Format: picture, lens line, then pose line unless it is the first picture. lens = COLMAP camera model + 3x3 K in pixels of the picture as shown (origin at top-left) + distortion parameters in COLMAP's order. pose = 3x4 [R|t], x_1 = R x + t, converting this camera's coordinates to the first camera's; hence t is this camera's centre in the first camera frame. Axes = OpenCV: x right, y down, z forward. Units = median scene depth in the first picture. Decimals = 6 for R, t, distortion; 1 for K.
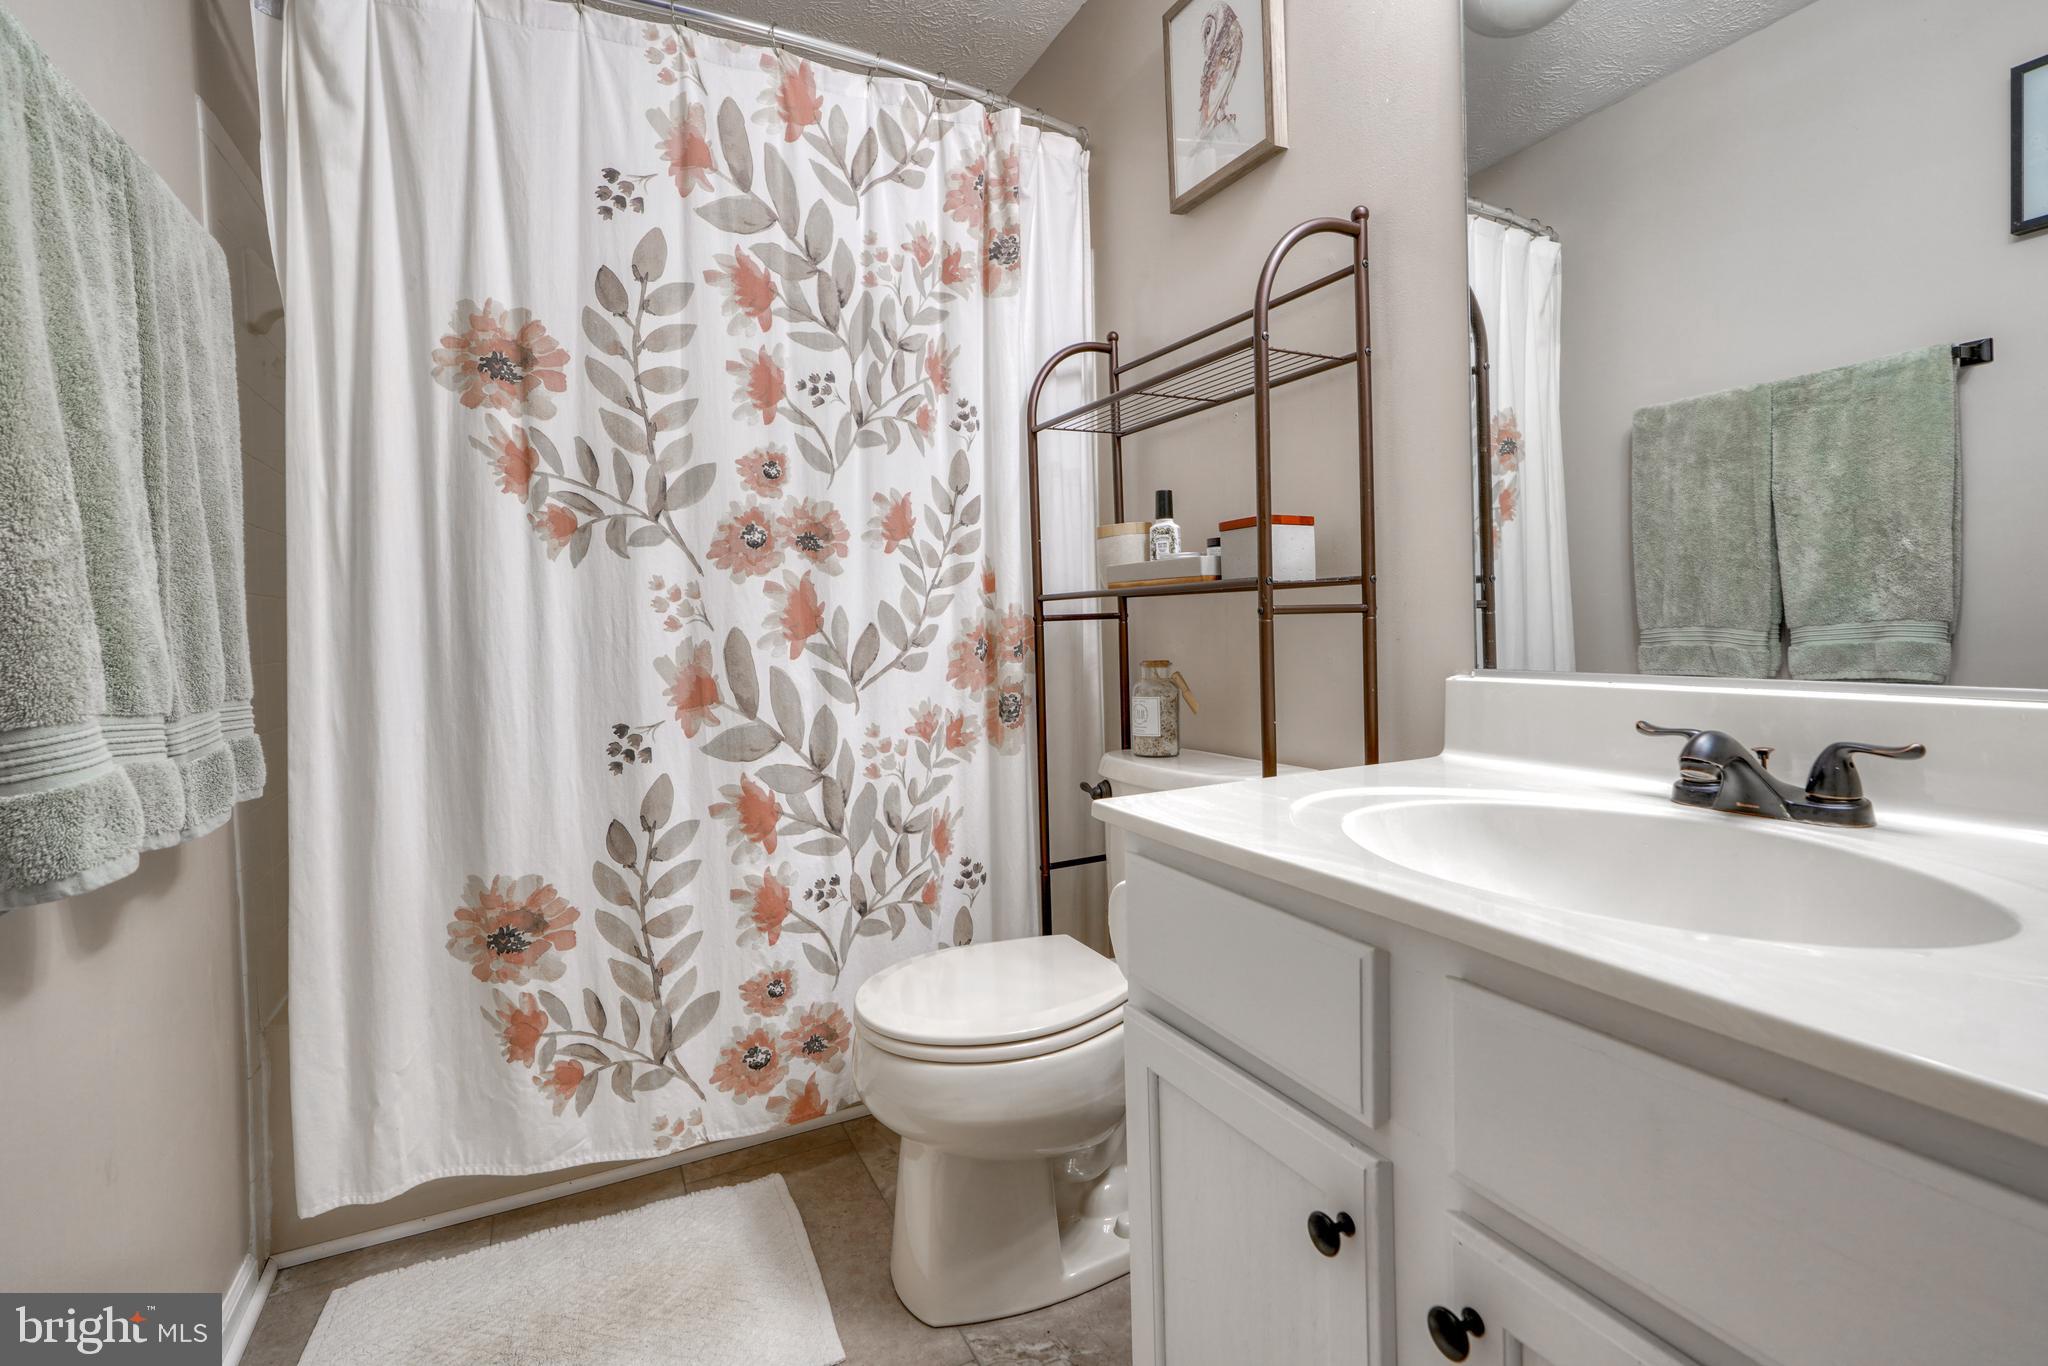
lens RADIAL K [[926.9, 0, 1020.1], [0, 926.9, 634.6], [0, 0, 1]] dist [-0.011558, 0.005741]
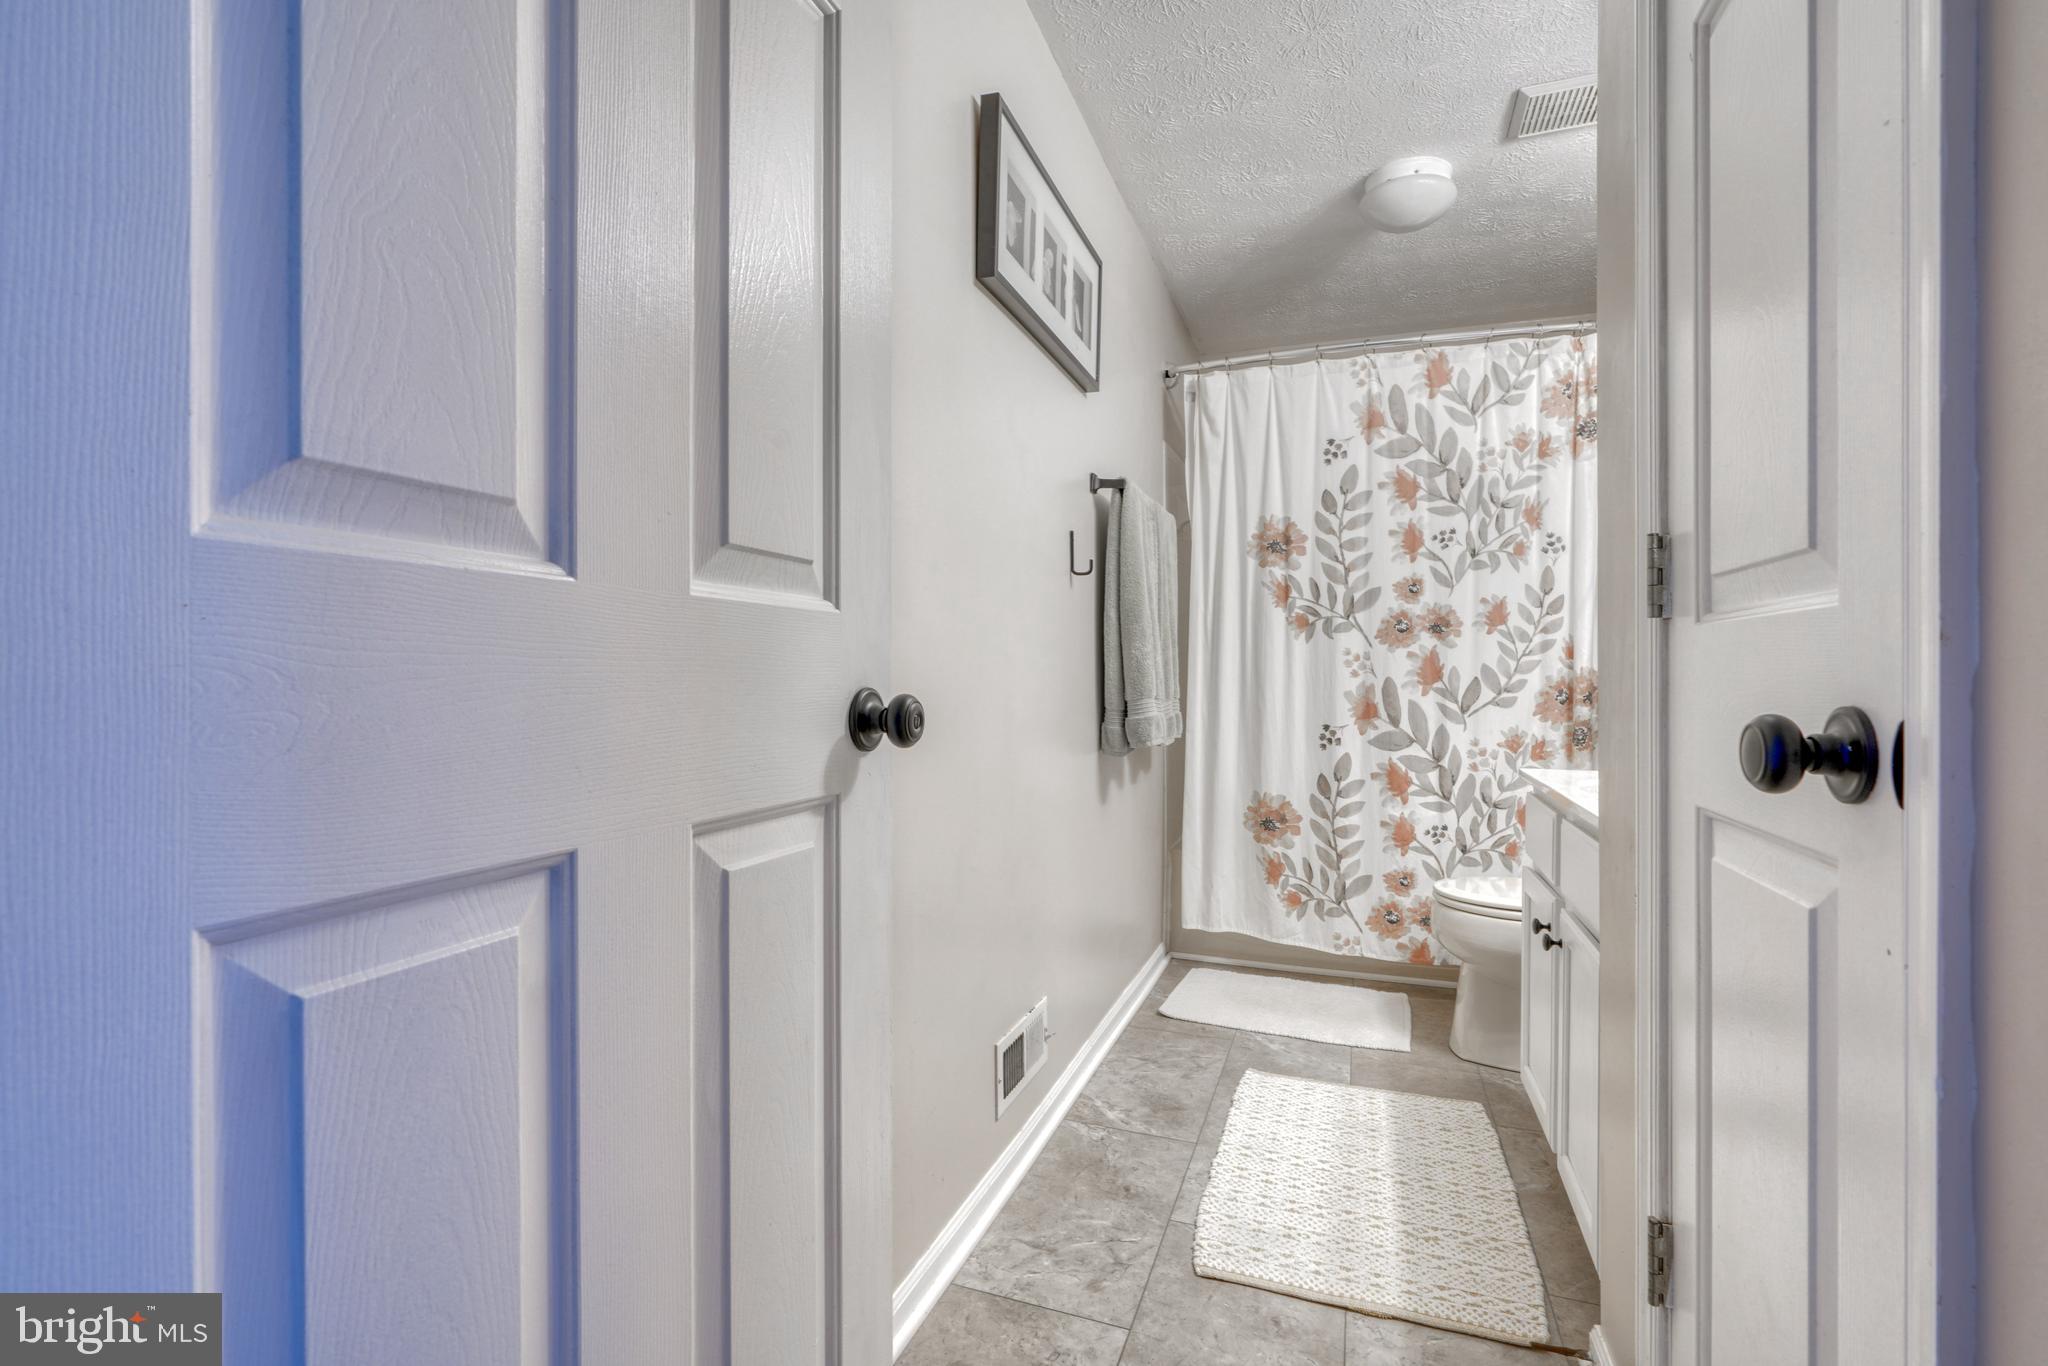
lens RADIAL K [[926.9, 0, 1002.0], [0, 926.9, 669.2], [0, 0, 1]] dist [-0.011558, 0.005741]
pose [[0.674095, 0.027837, -0.738120, 0.520706], [-0.035047, 0.999370, 0.005683, -0.006194], [0.737813, 0.022038, 0.674645, -0.784300]]
